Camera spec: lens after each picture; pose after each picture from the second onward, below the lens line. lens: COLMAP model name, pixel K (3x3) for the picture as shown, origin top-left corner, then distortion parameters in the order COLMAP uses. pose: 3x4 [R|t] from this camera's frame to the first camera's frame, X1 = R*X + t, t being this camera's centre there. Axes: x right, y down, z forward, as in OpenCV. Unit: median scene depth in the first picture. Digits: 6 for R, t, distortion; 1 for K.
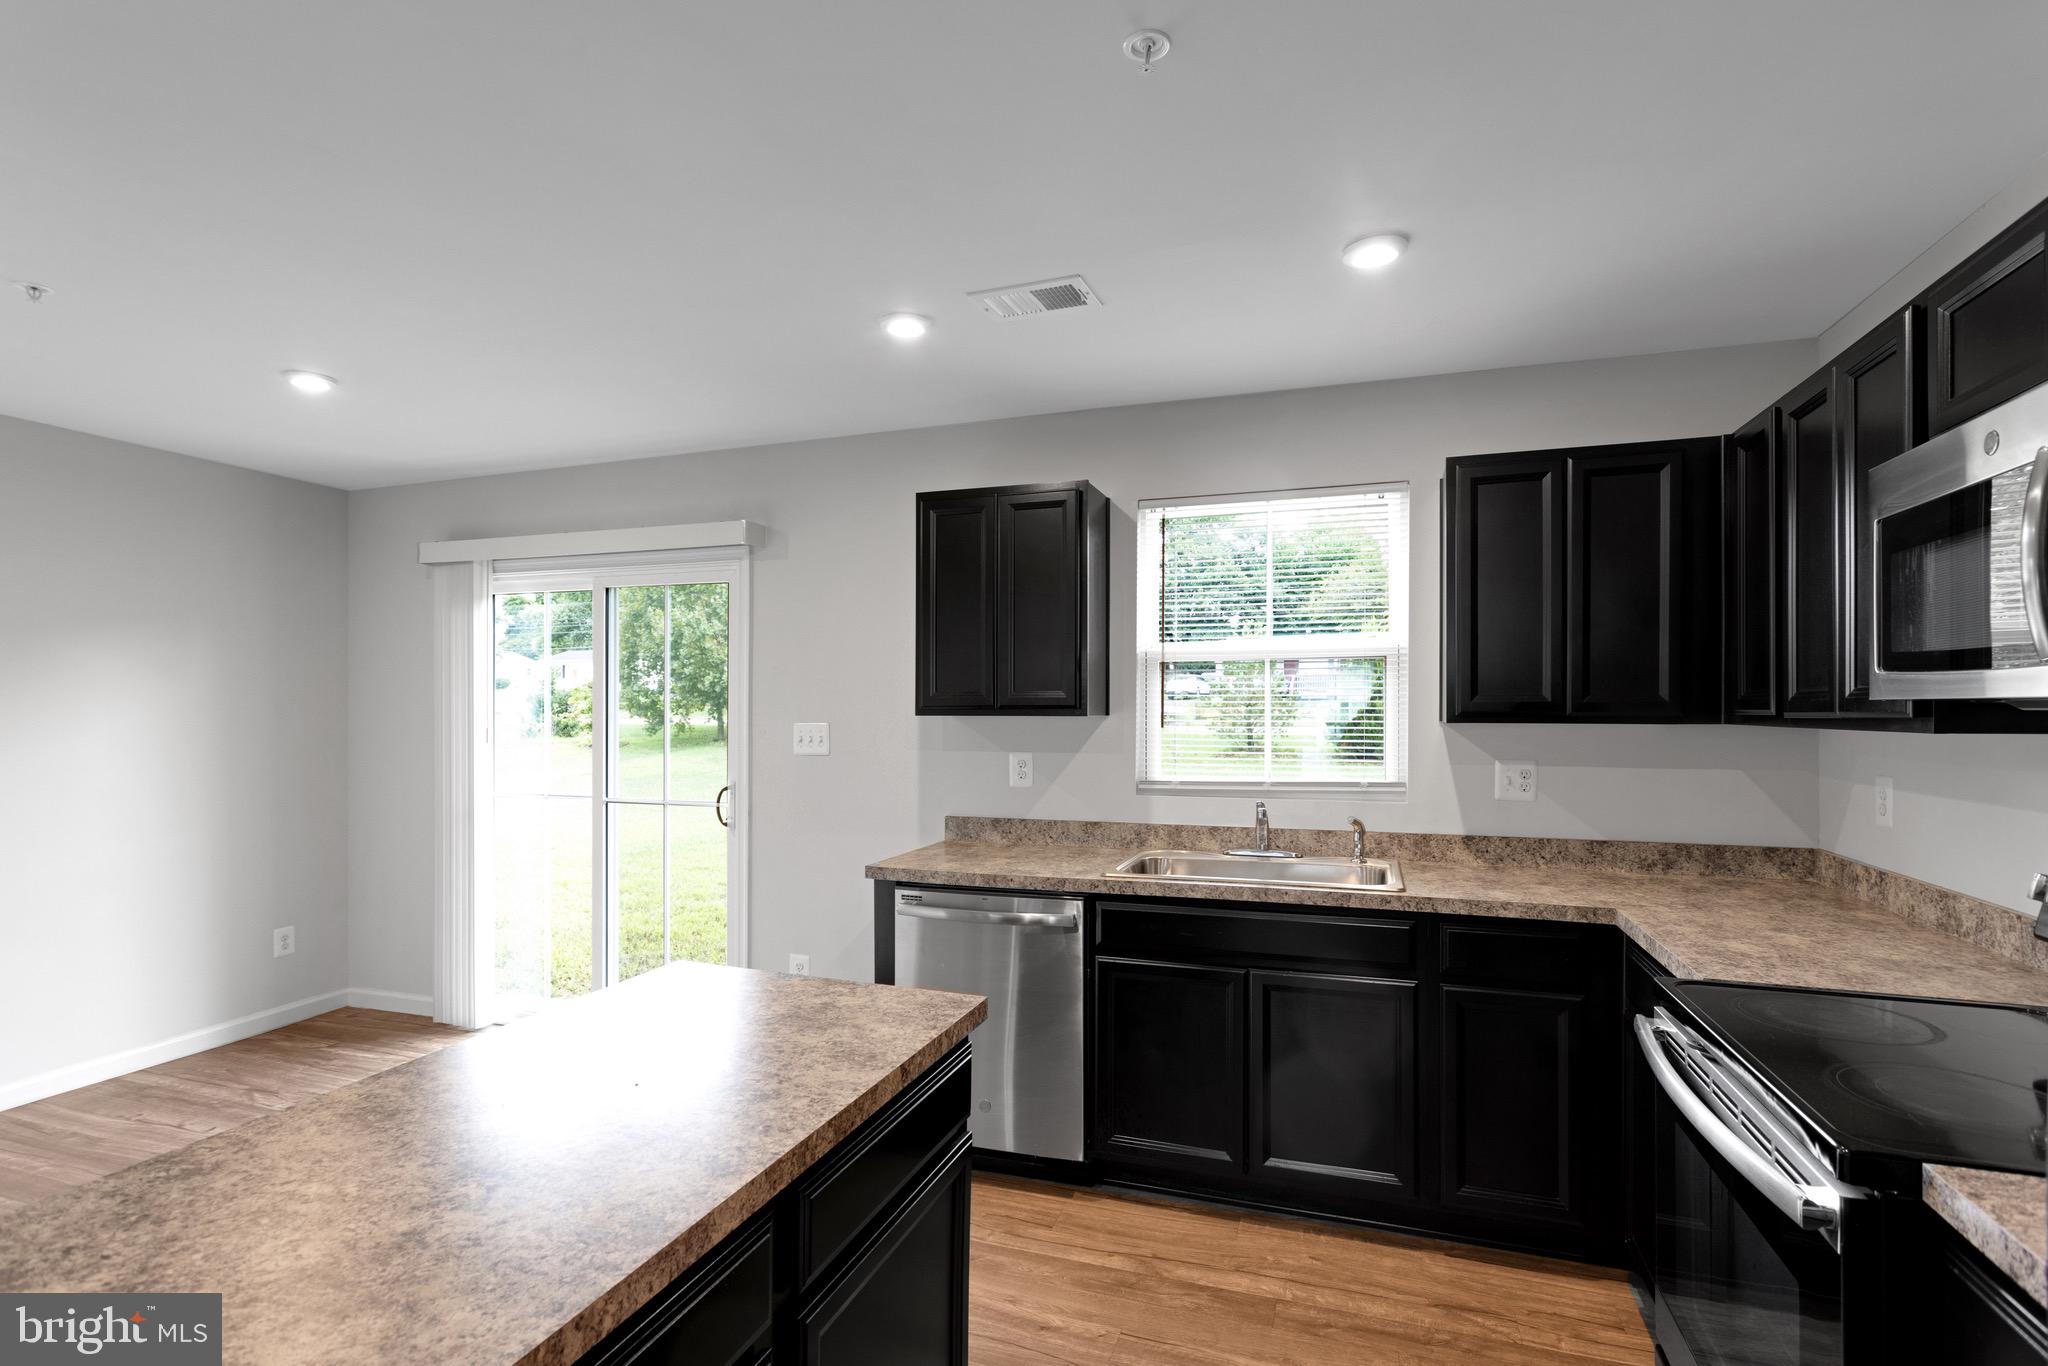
lens RADIAL K [[978.0, 0, 1021.1], [0, 978.0, 708.8], [0, 0, 1]] dist [-0.000936, -0.000901]
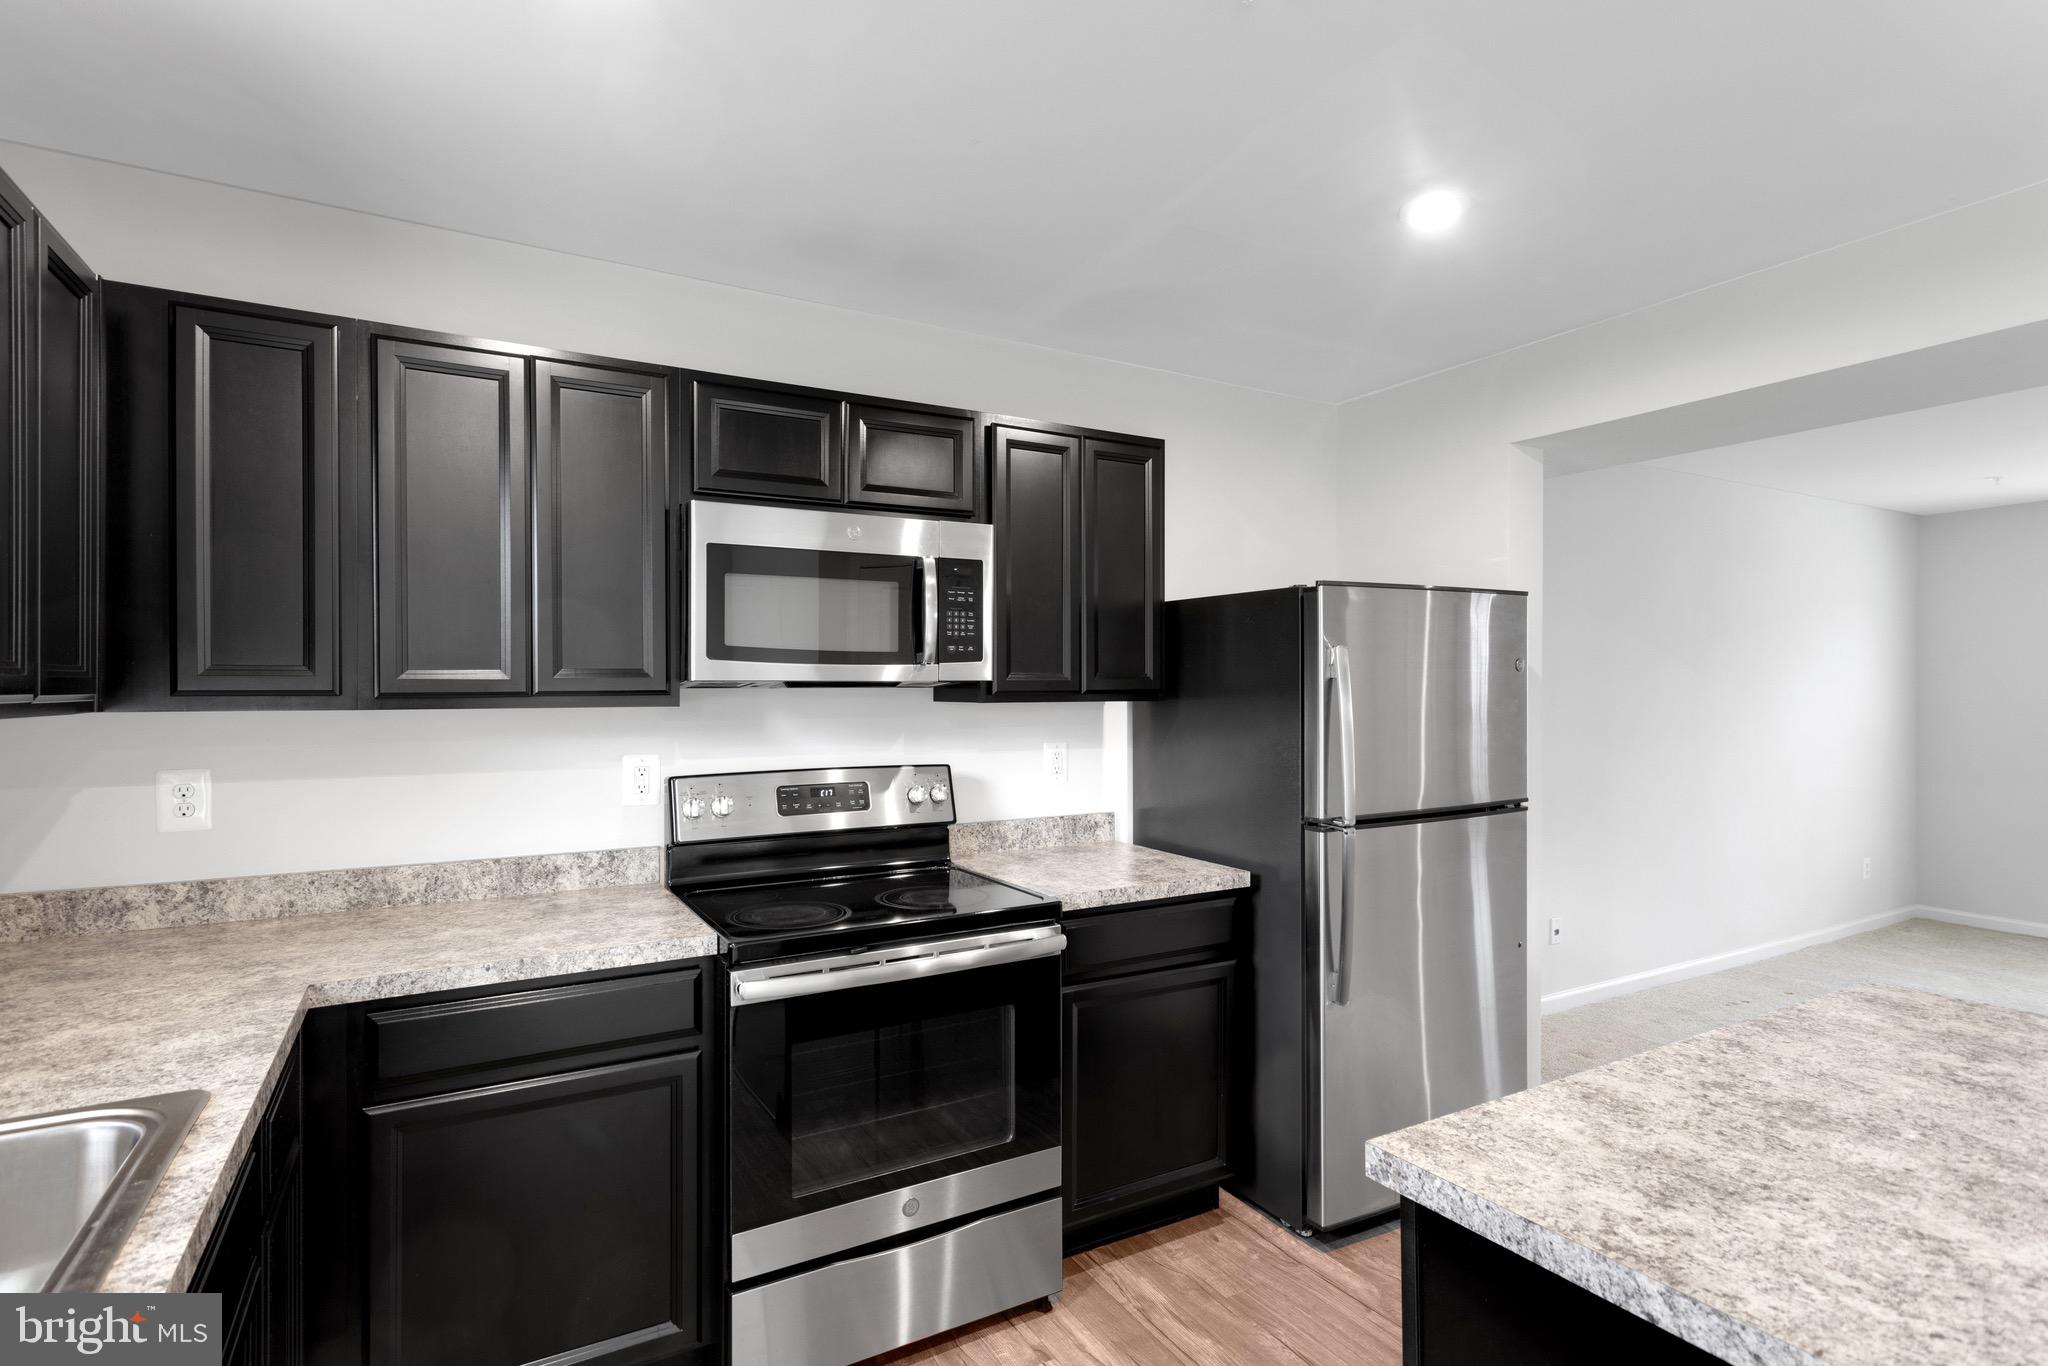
lens RADIAL K [[1010.4, 0, 1024.0], [0, 1010.4, 683.0], [0, 0, 1]] dist [0.000206, -0.000057]
pose [[-0.760006, 0.003061, 0.649909, -0.310118], [0.002758, 0.999995, -0.001484, -0.000175], [-0.649910, 0.000664, -0.760011, 1.747574]]
